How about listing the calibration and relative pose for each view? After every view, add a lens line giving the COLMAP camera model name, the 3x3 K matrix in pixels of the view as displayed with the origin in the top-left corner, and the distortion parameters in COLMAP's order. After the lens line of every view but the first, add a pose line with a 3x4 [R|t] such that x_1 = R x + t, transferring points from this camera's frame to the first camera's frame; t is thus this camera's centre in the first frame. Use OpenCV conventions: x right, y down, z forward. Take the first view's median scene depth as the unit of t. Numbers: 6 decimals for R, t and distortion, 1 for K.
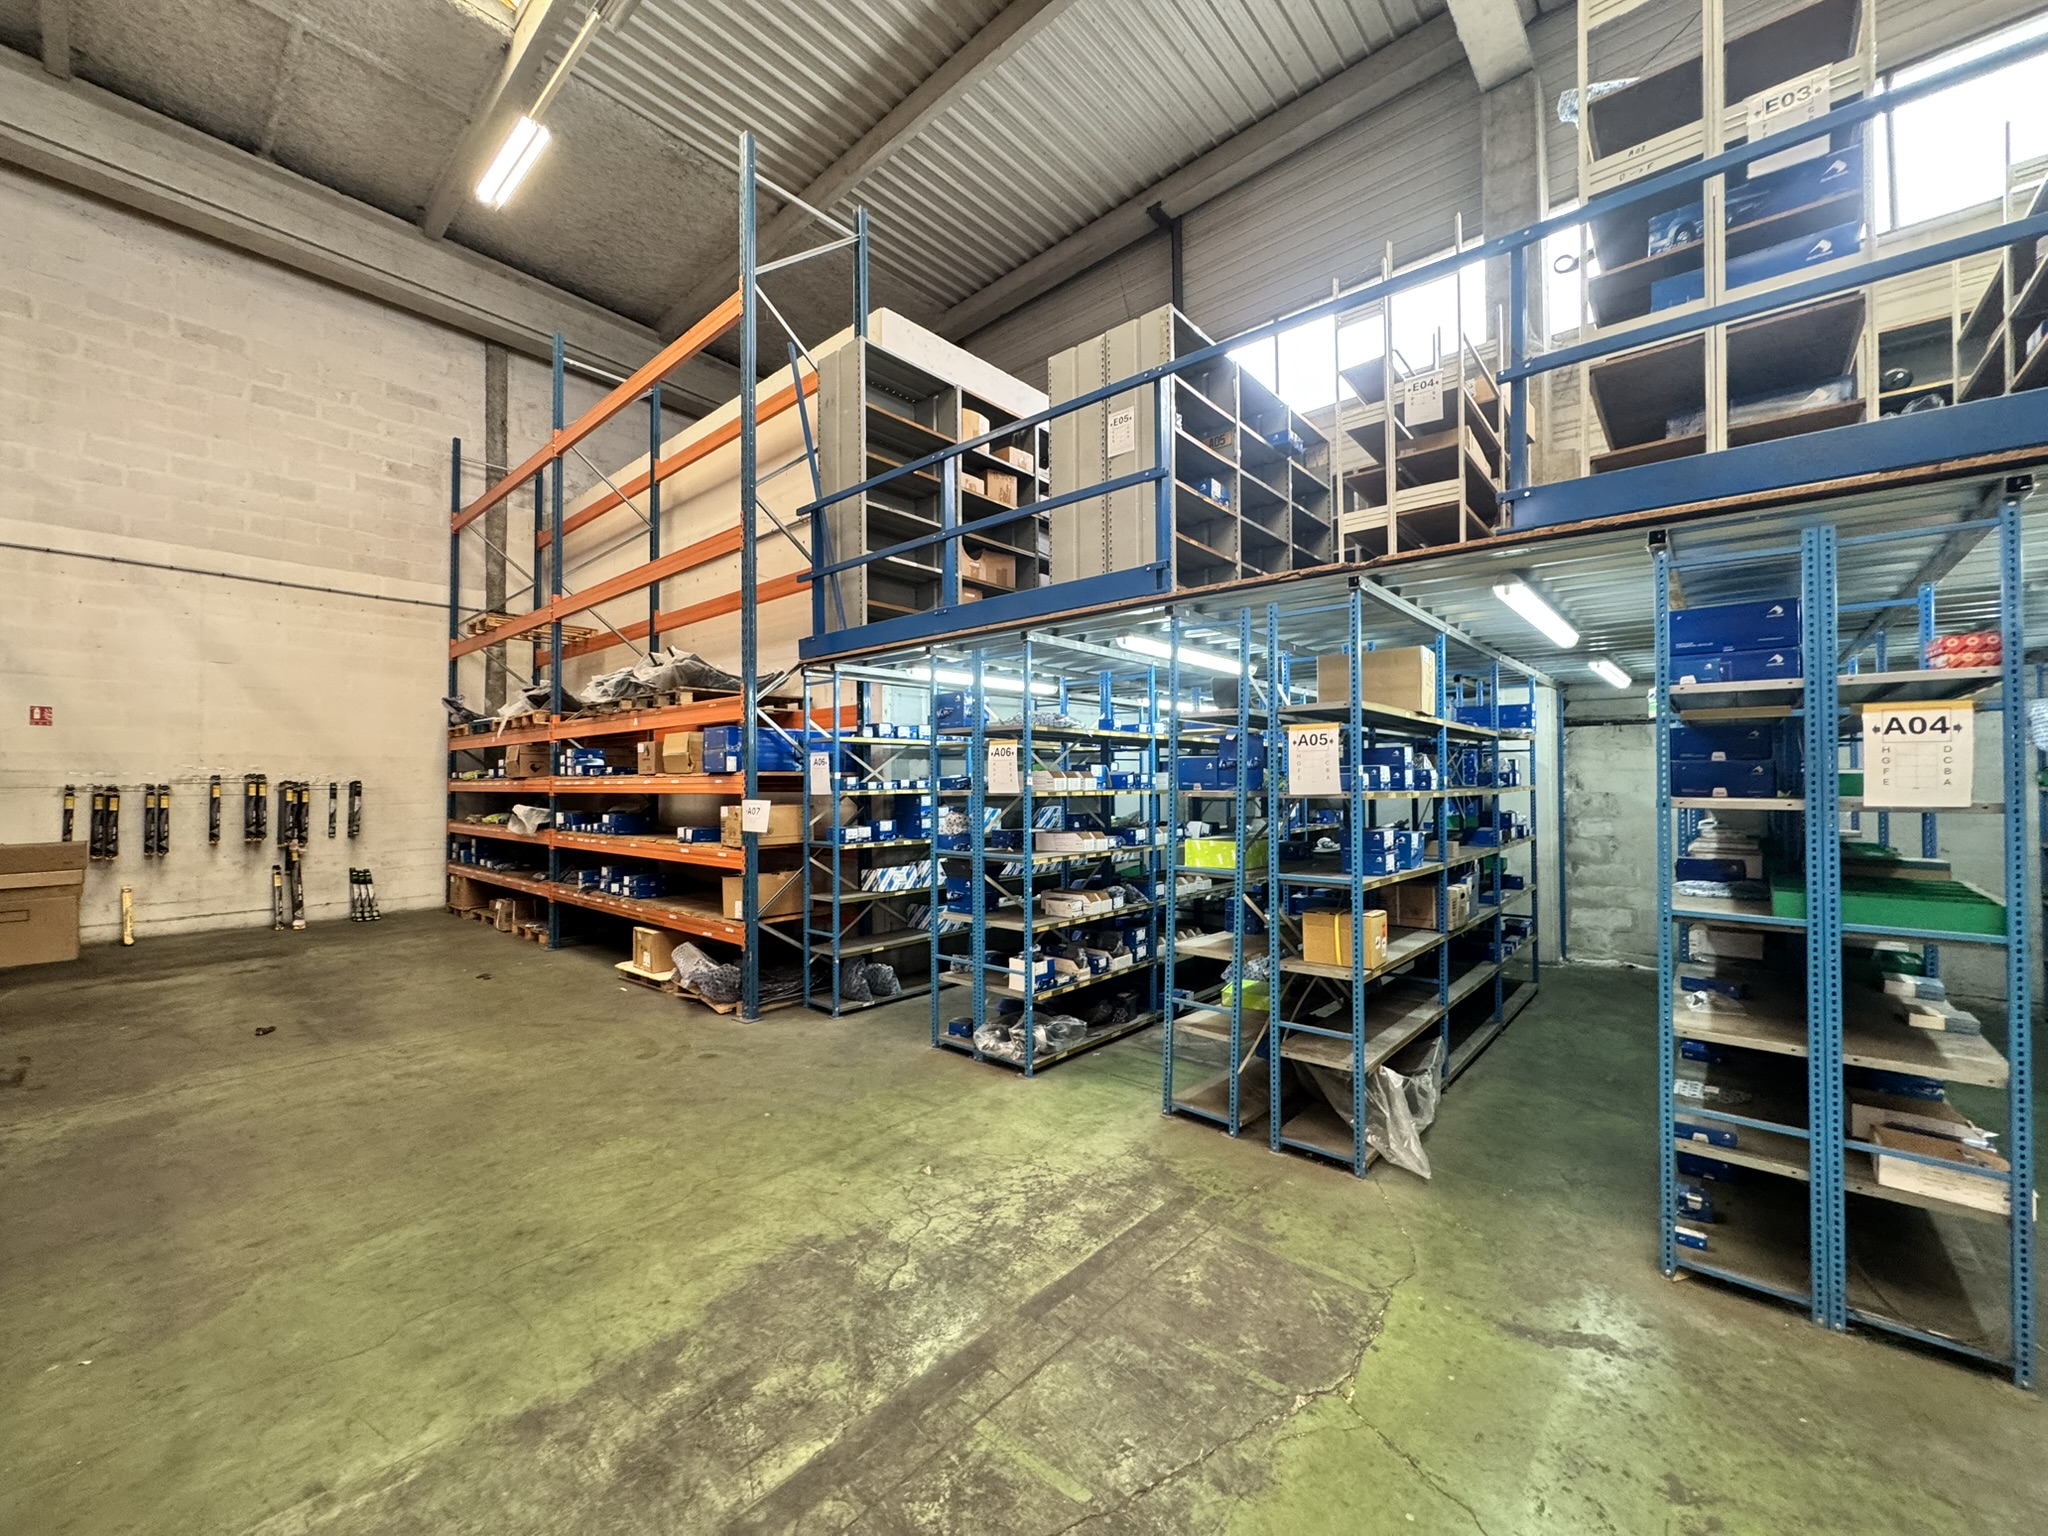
lens RADIAL K [[815.3, 0, 1024.0], [0, 815.3, 768.0], [0, 0, 1]] dist [-0.001934, -0.000116]
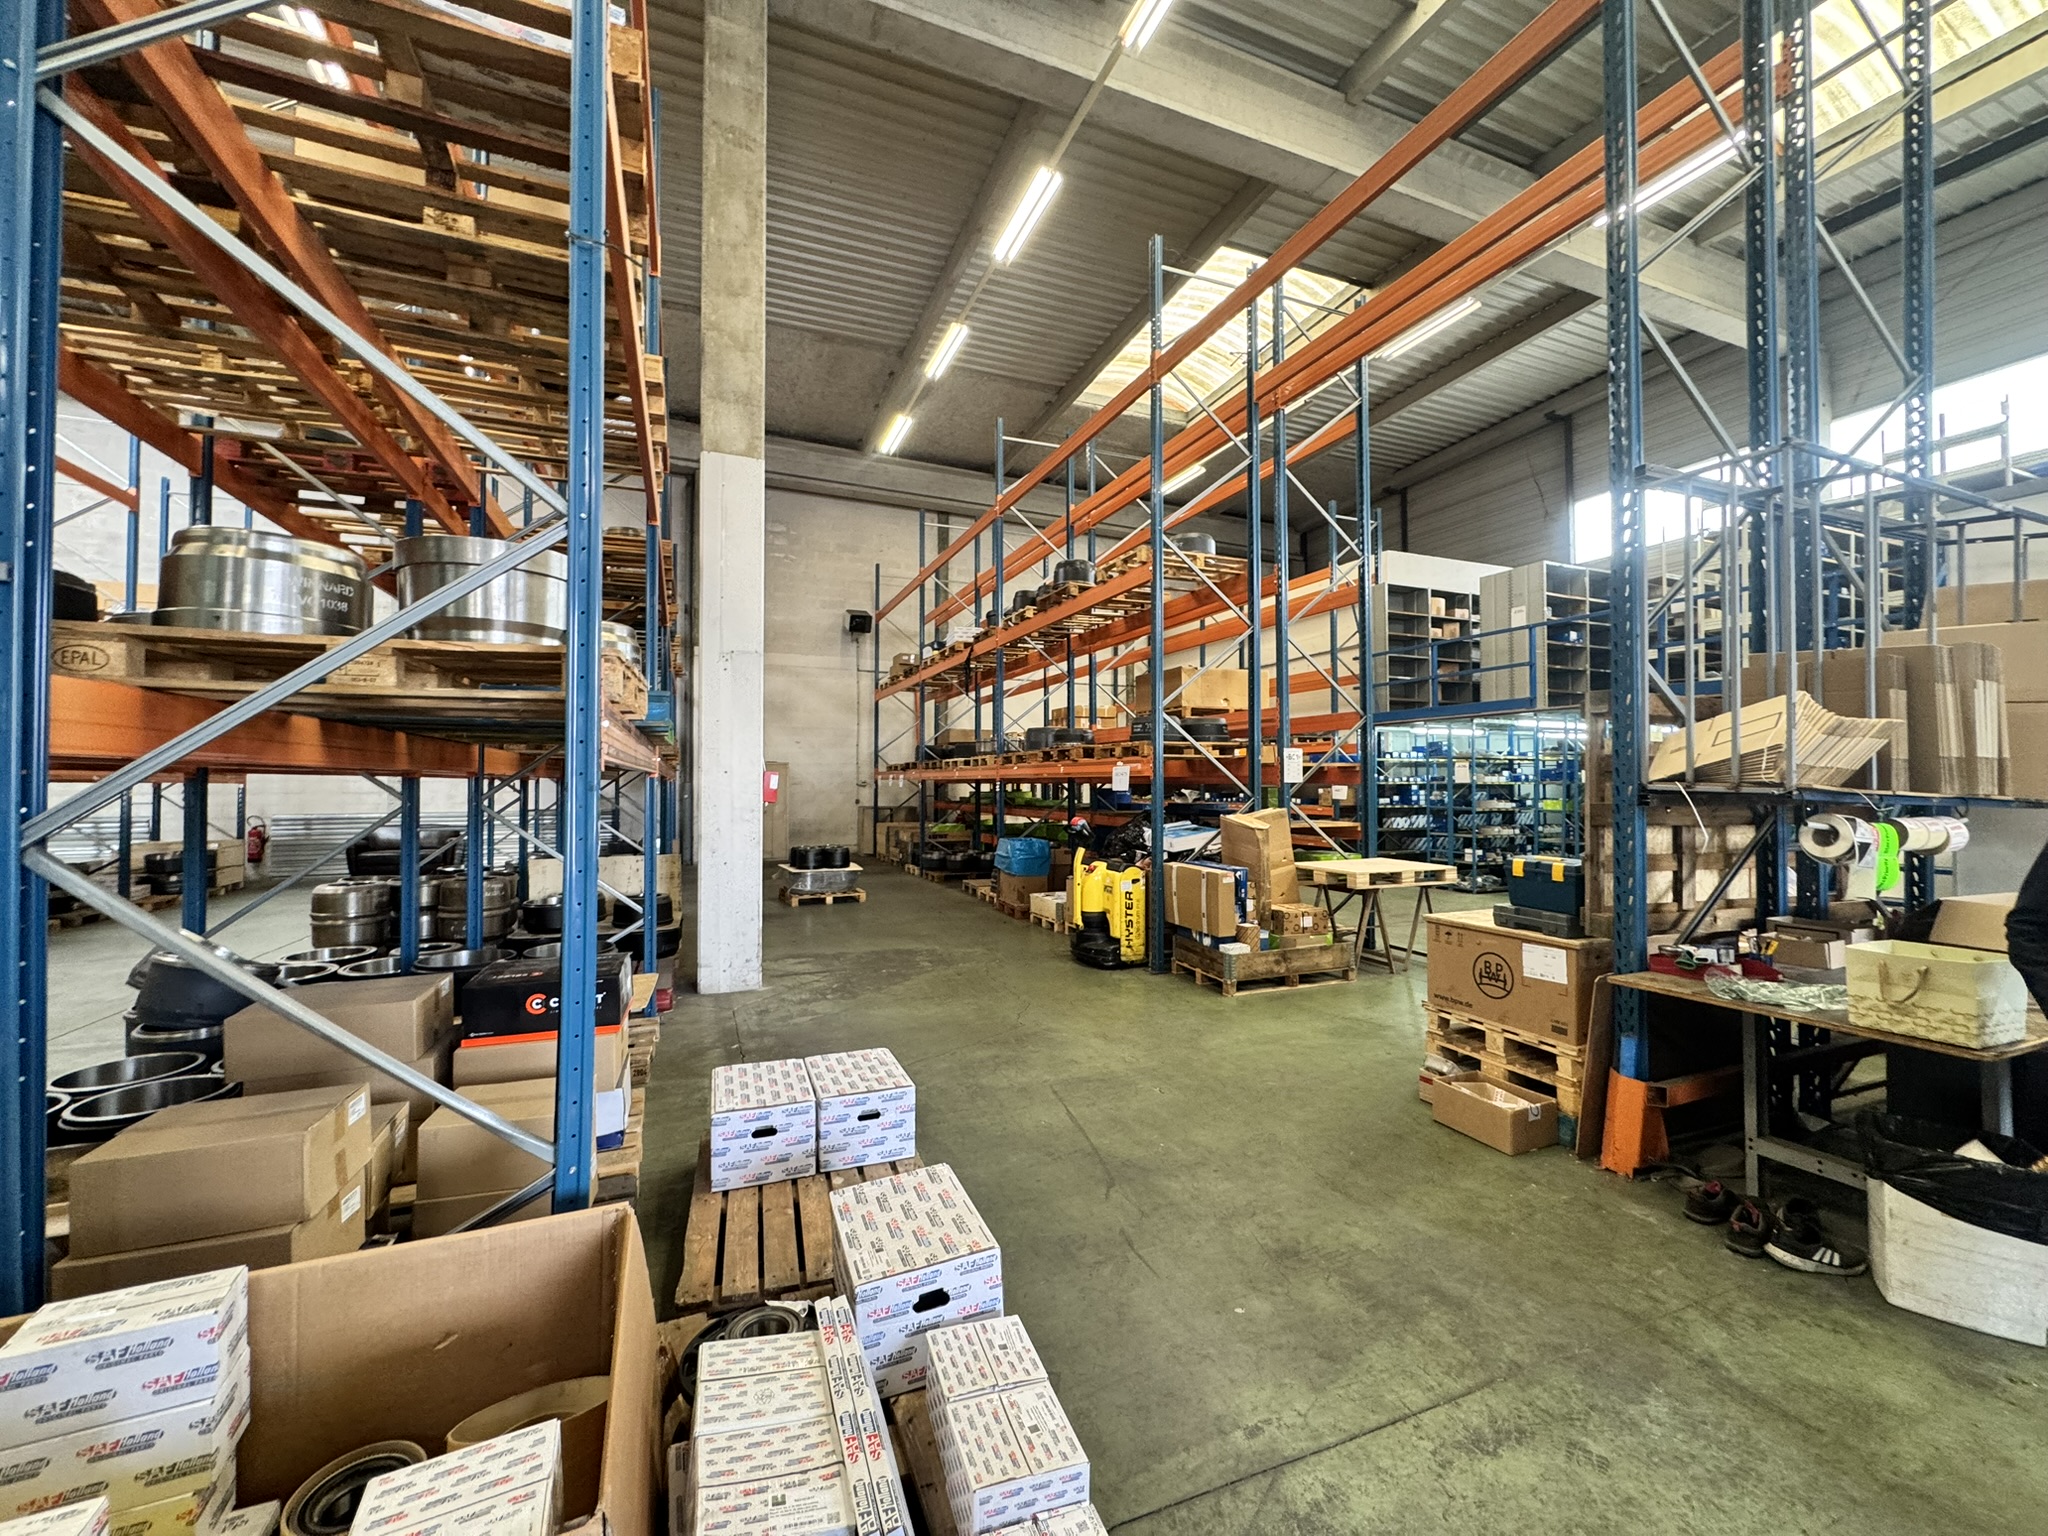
lens RADIAL K [[815.3, 0, 1024.0], [0, 815.3, 768.0], [0, 0, 1]] dist [-0.001934, -0.000116]
pose [[0.899645, 0.000432, -0.436622, -0.122015], [-0.001656, 0.999996, -0.002423, -0.004302], [0.436619, 0.002903, 0.899642, -1.557379]]
